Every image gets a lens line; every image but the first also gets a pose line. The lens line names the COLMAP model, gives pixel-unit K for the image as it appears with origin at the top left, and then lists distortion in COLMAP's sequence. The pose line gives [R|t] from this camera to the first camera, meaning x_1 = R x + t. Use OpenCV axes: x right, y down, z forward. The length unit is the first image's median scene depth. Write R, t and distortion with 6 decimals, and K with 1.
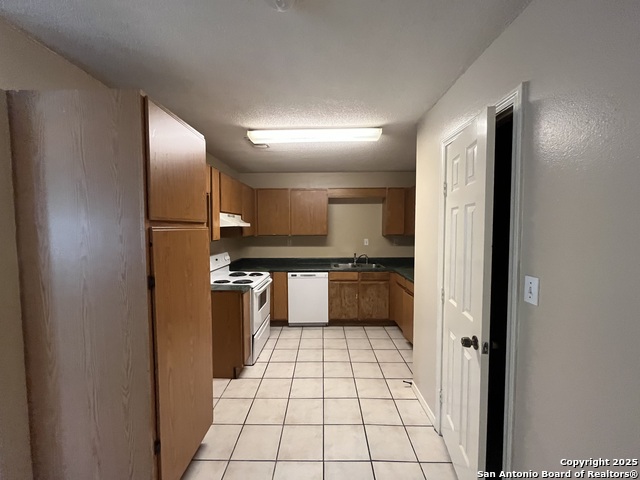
lens RADIAL K [[259.0, 0, 320.0], [0, 259.0, 240.6], [0, 0, 1]] dist [-0.000414, -0.000738]
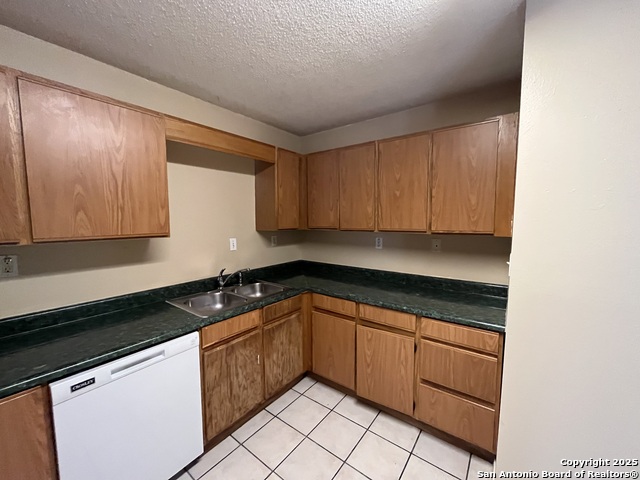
lens RADIAL K [[259.0, 0, 319.0], [0, 259.0, 240.2], [0, 0, 1]] dist [-0.000414, -0.000738]
pose [[0.588016, -0.064978, 0.806235, -0.166553], [0.035743, 0.997882, 0.054355, -0.028995], [-0.808059, -0.003144, 0.589093, 0.623035]]
